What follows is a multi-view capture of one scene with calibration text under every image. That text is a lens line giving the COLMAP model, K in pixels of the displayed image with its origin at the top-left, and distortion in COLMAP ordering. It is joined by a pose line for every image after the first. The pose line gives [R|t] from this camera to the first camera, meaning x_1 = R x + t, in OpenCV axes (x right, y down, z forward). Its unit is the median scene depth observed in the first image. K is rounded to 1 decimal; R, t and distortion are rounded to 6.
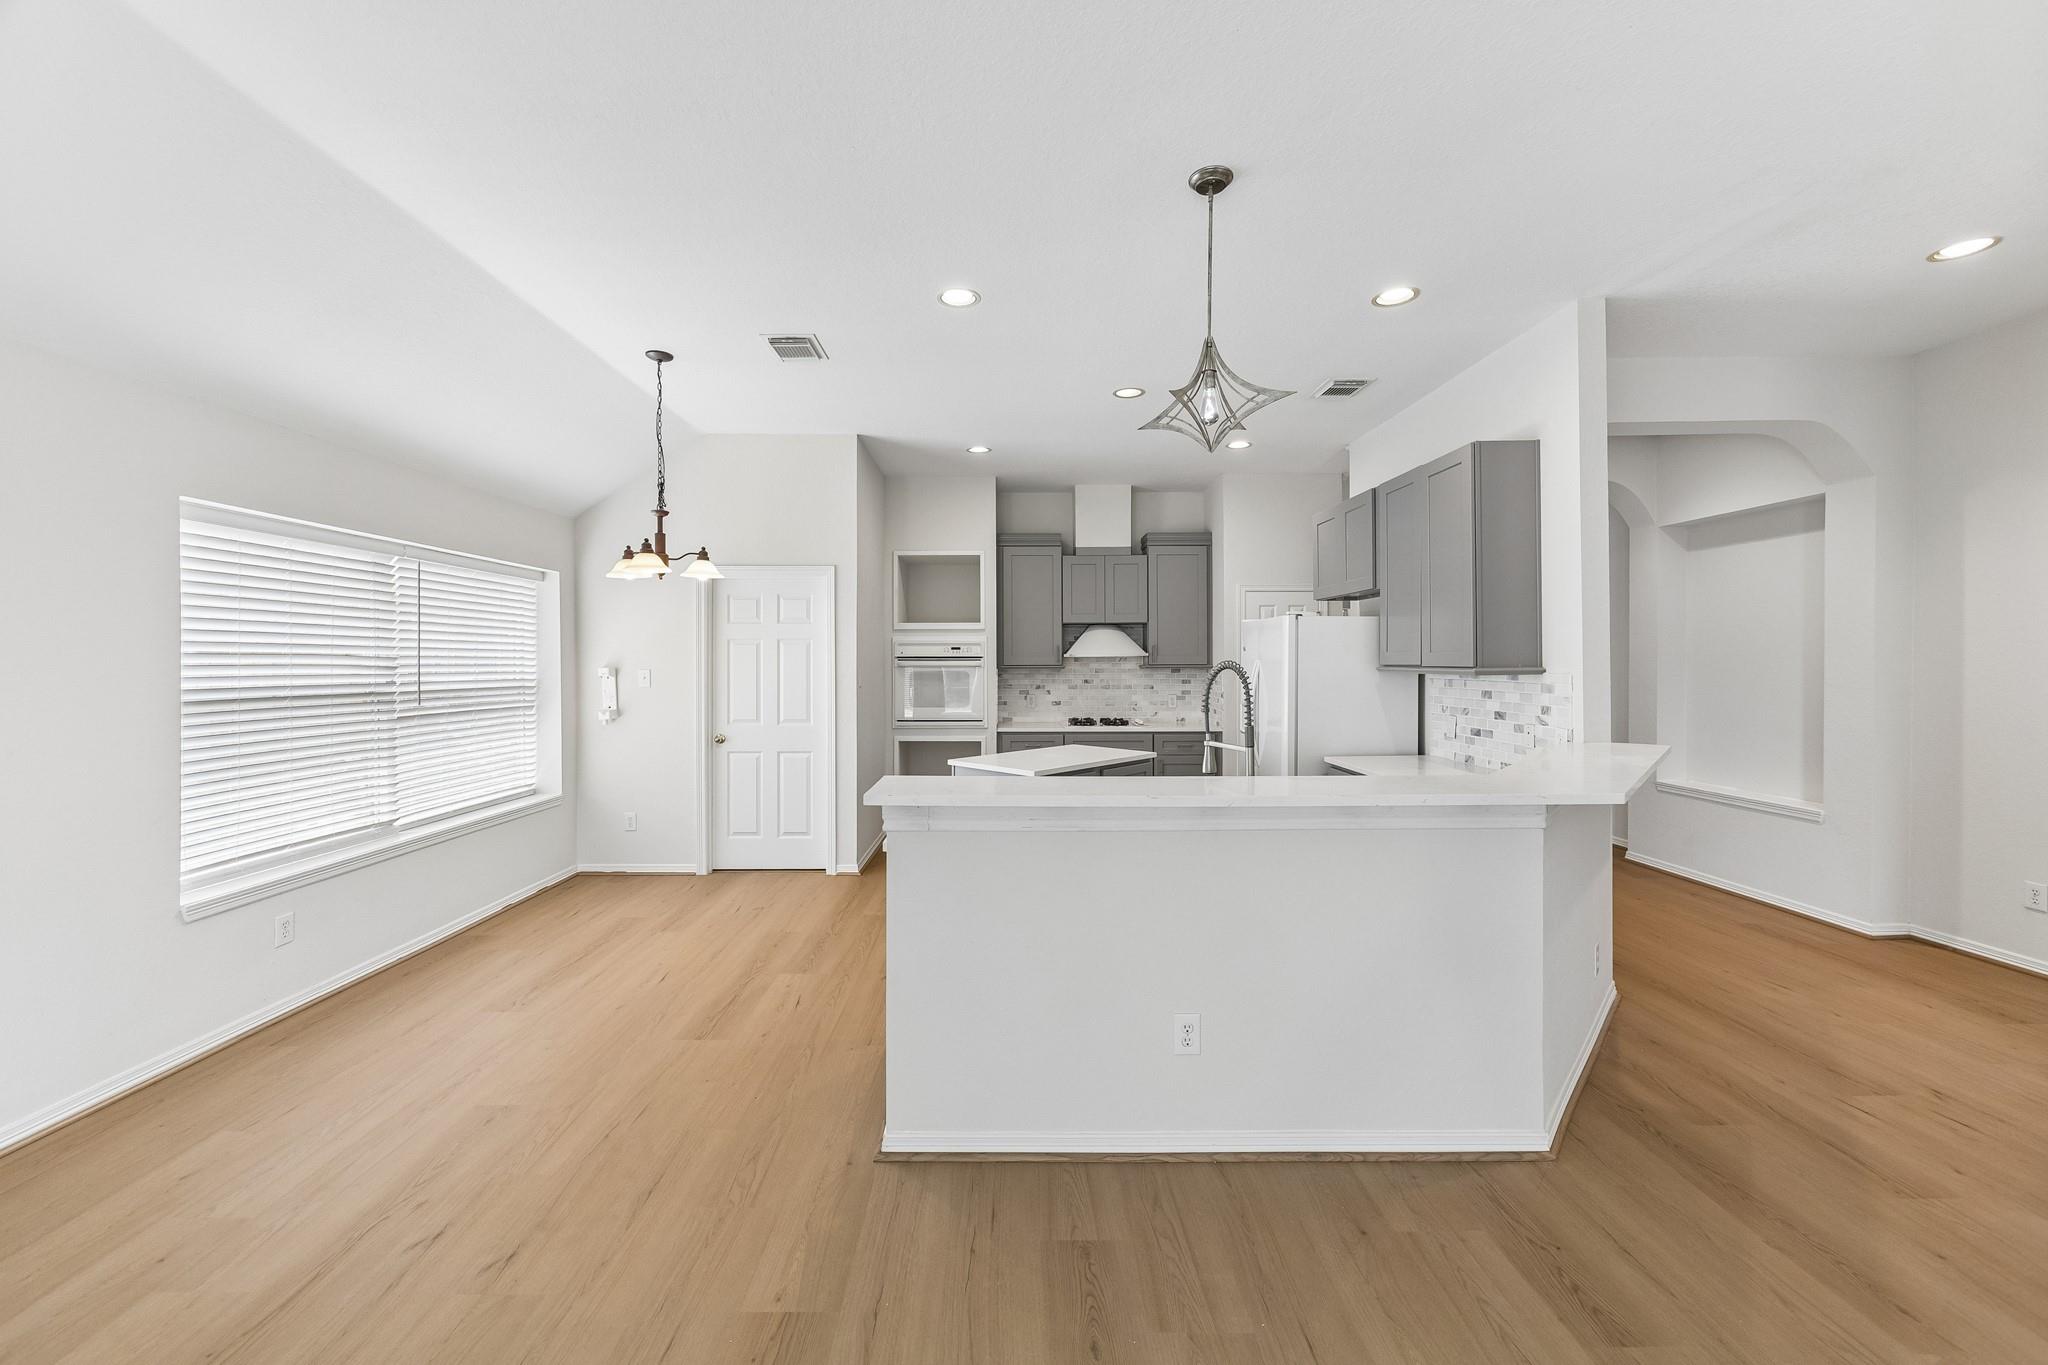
lens RADIAL K [[784.3, 0, 1010.7], [0, 784.3, 659.3], [0, 0, 1]] dist [-0.002307, -0.000028]
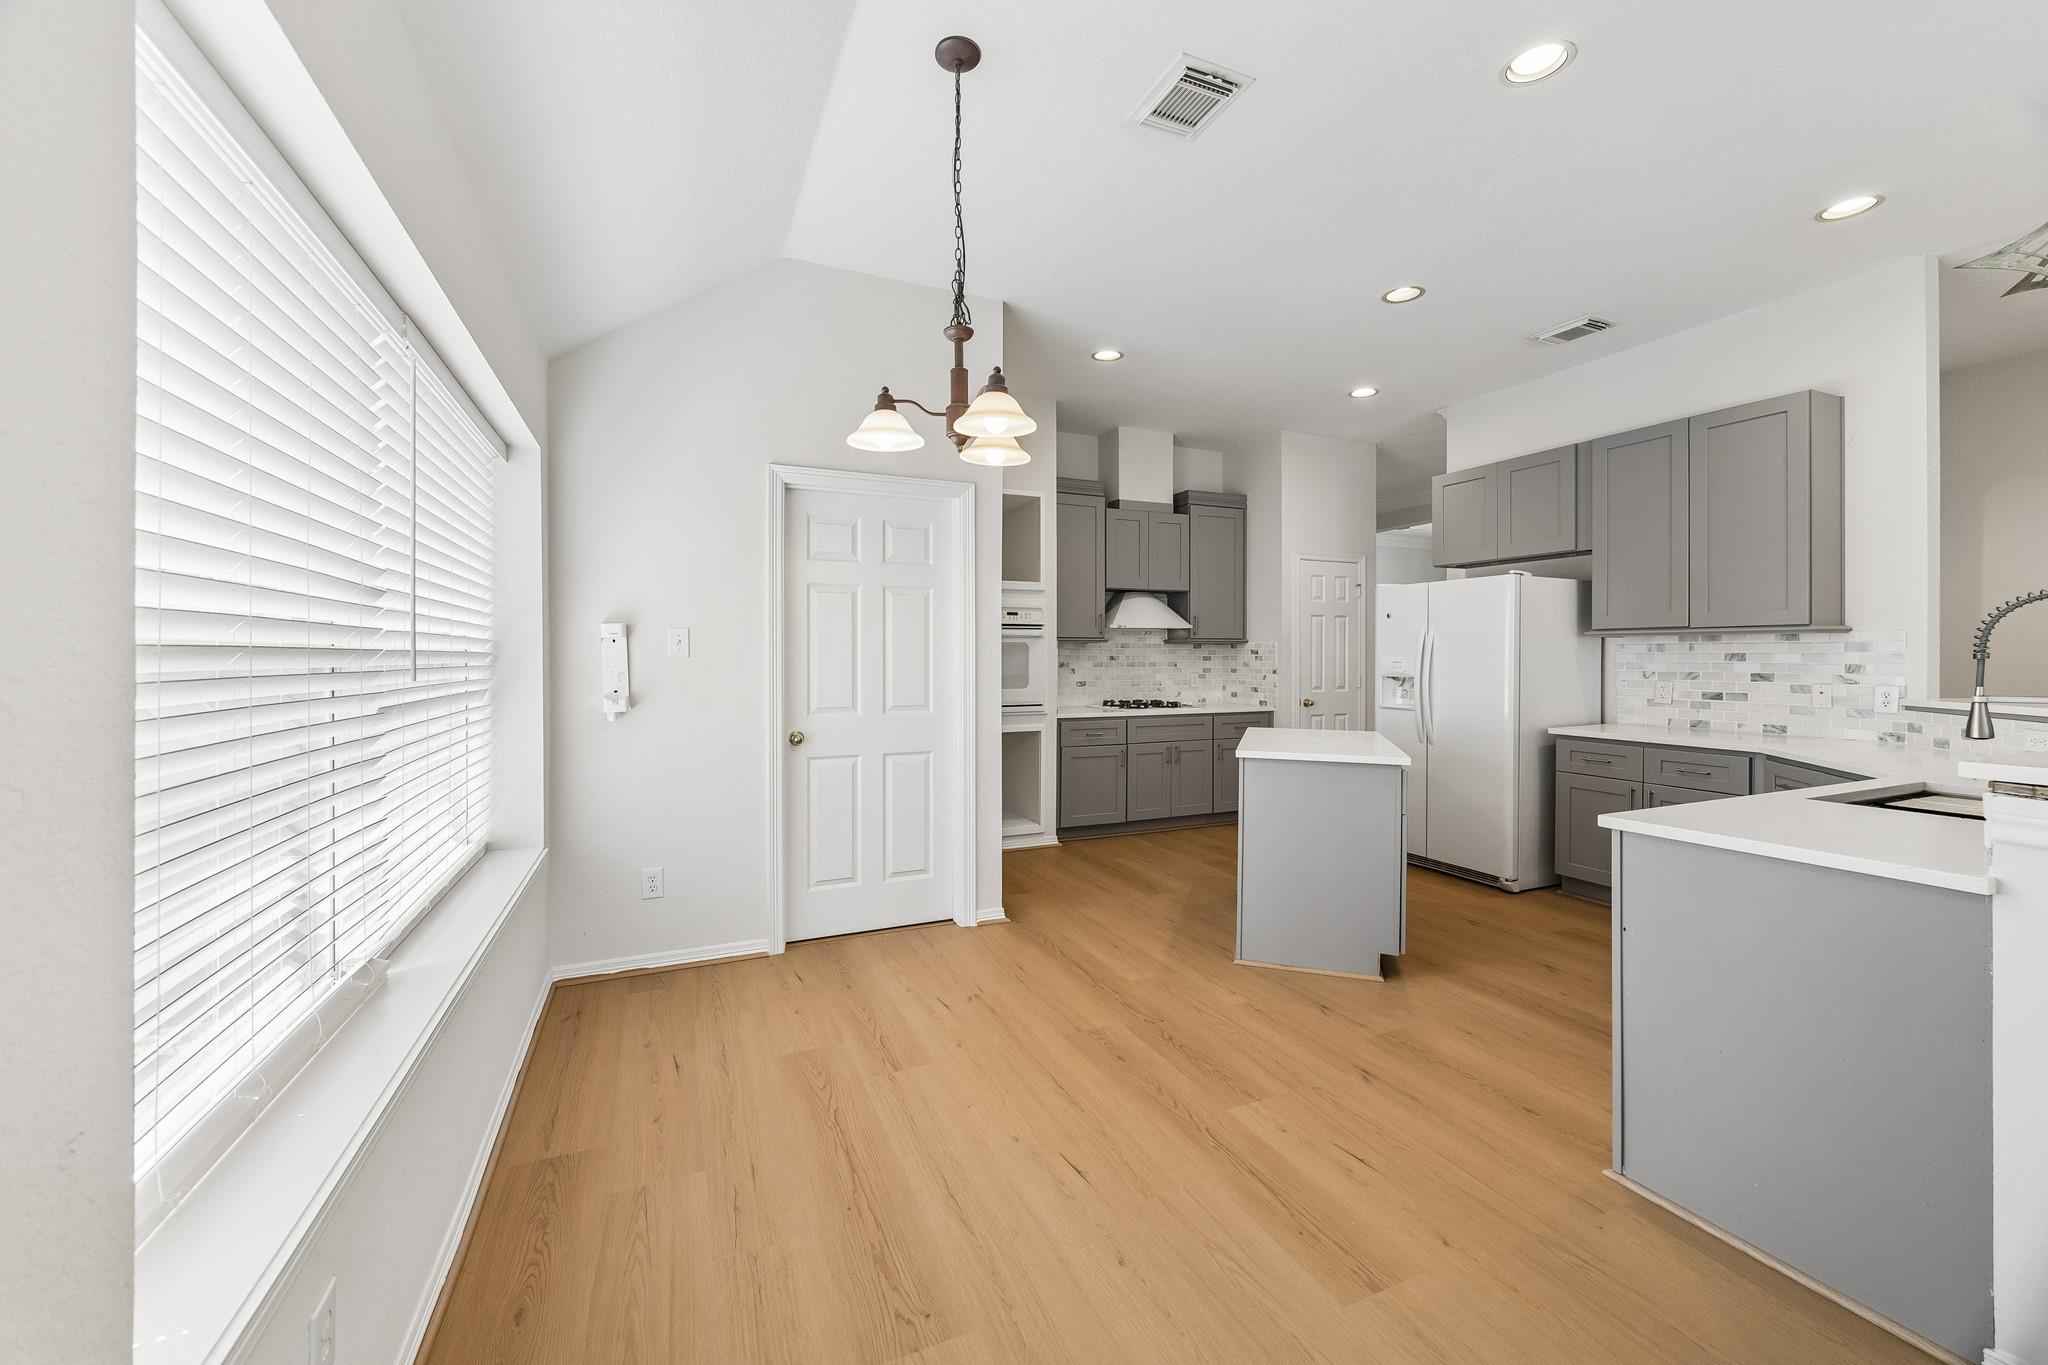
lens RADIAL K [[786.9, 0, 1008.6], [0, 786.9, 659.4], [0, 0, 1]] dist [0.001546, 0.000423]
pose [[0.918373, -0.001438, 0.395712, -0.543633], [-0.001376, 0.999976, 0.006829, 0.037187], [-0.395712, -0.006816, 0.918349, 0.394747]]
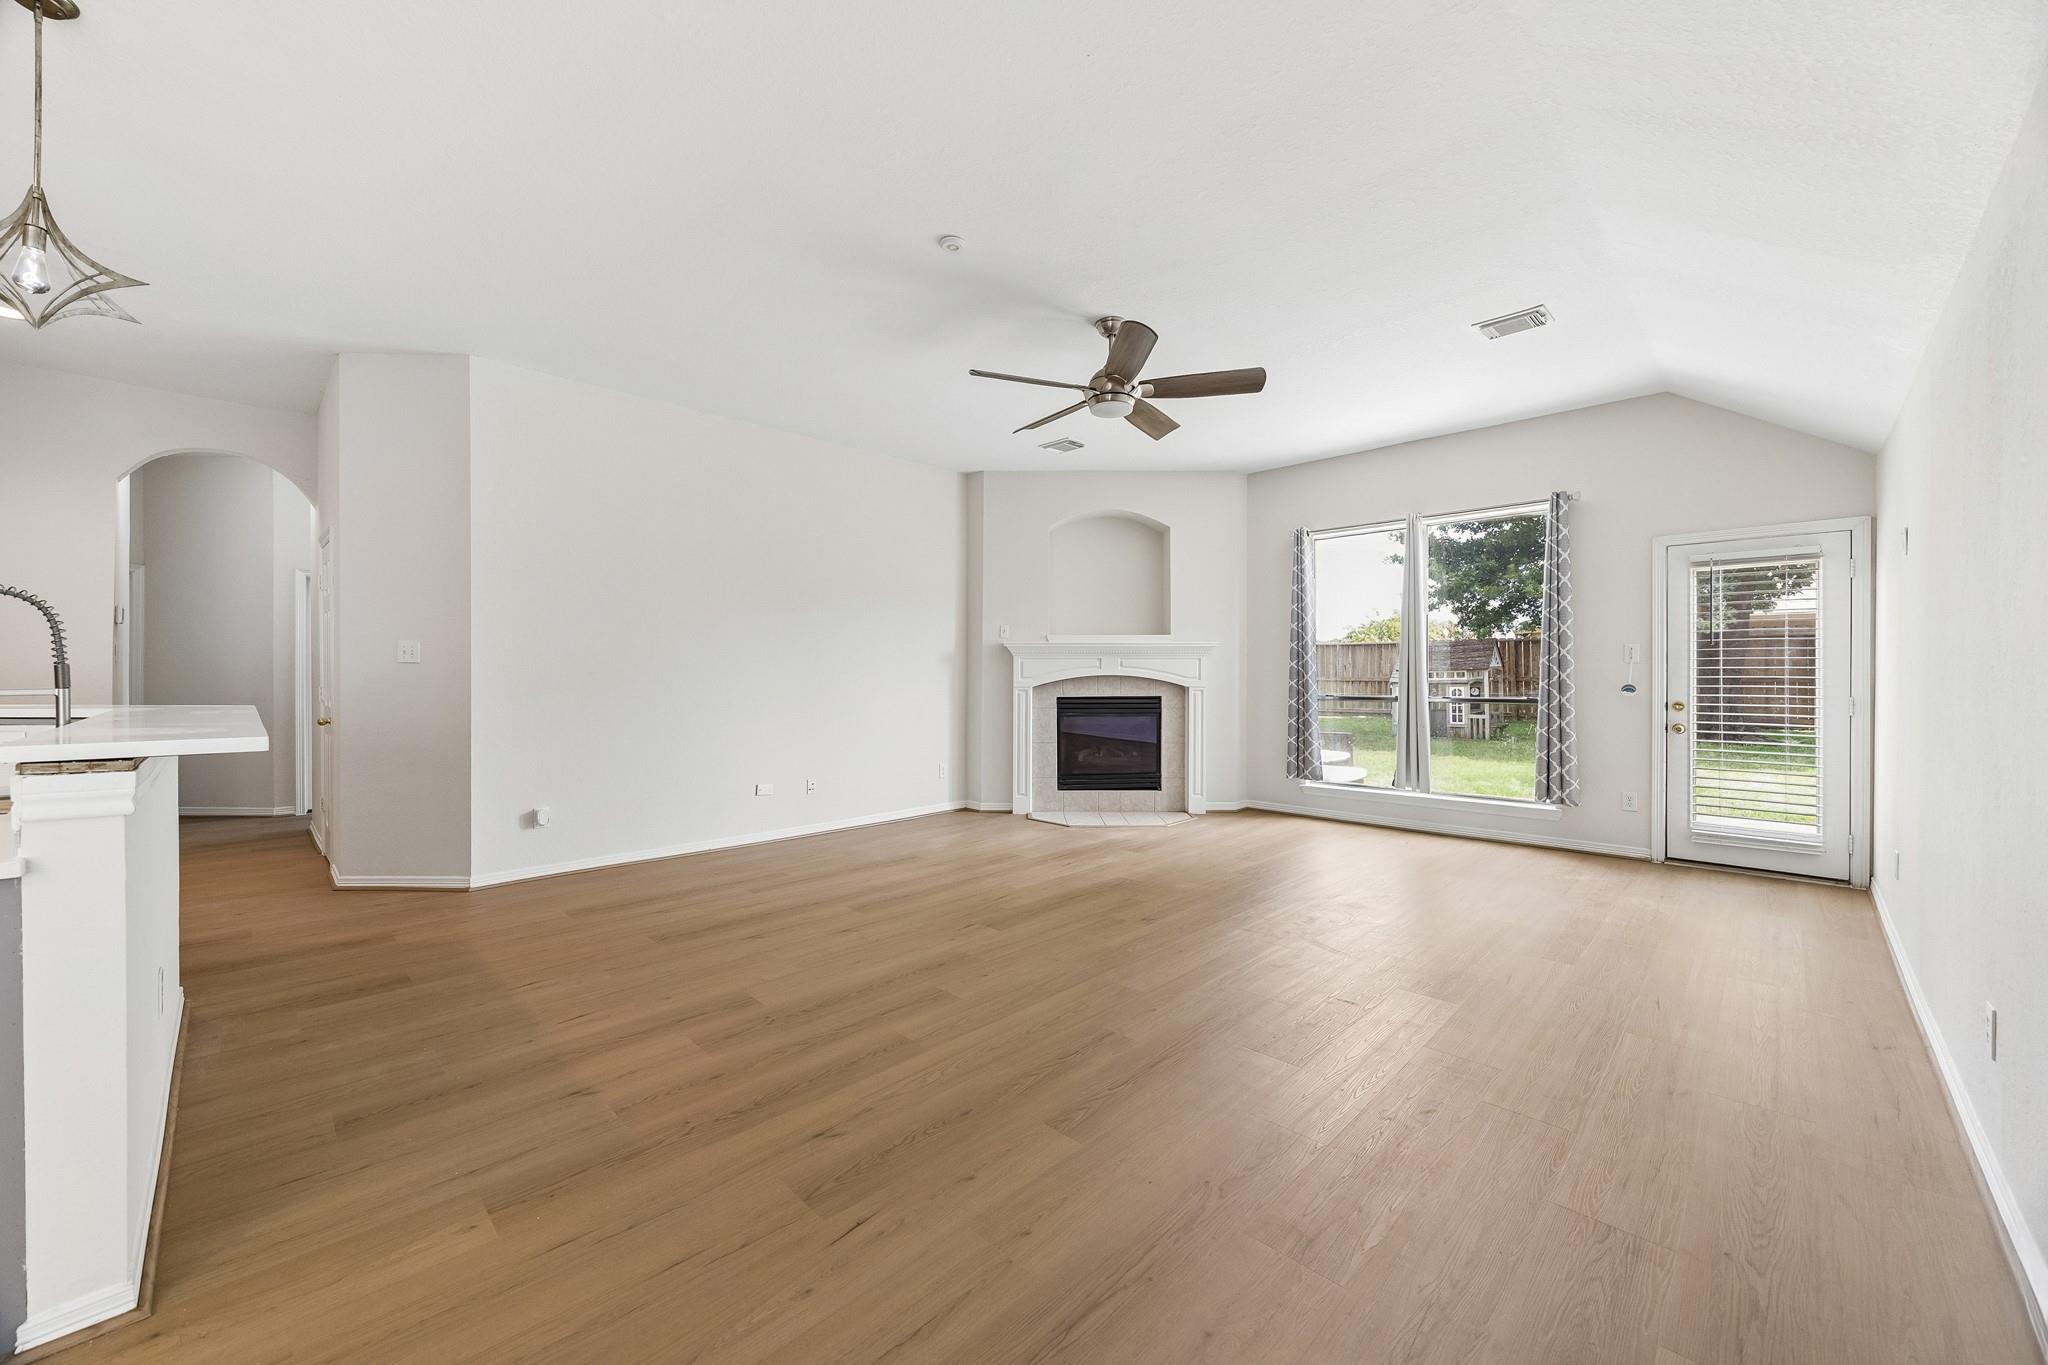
lens RADIAL K [[772.8, 0, 1010.8], [0, 772.8, 676.4], [0, 0, 1]] dist [-0.003464, -0.000022]
pose [[-0.704327, -0.001221, 0.709874, -0.557906], [-0.002043, 0.999998, -0.000307, 0.051369], [-0.709872, -0.001666, -0.704328, 0.461770]]
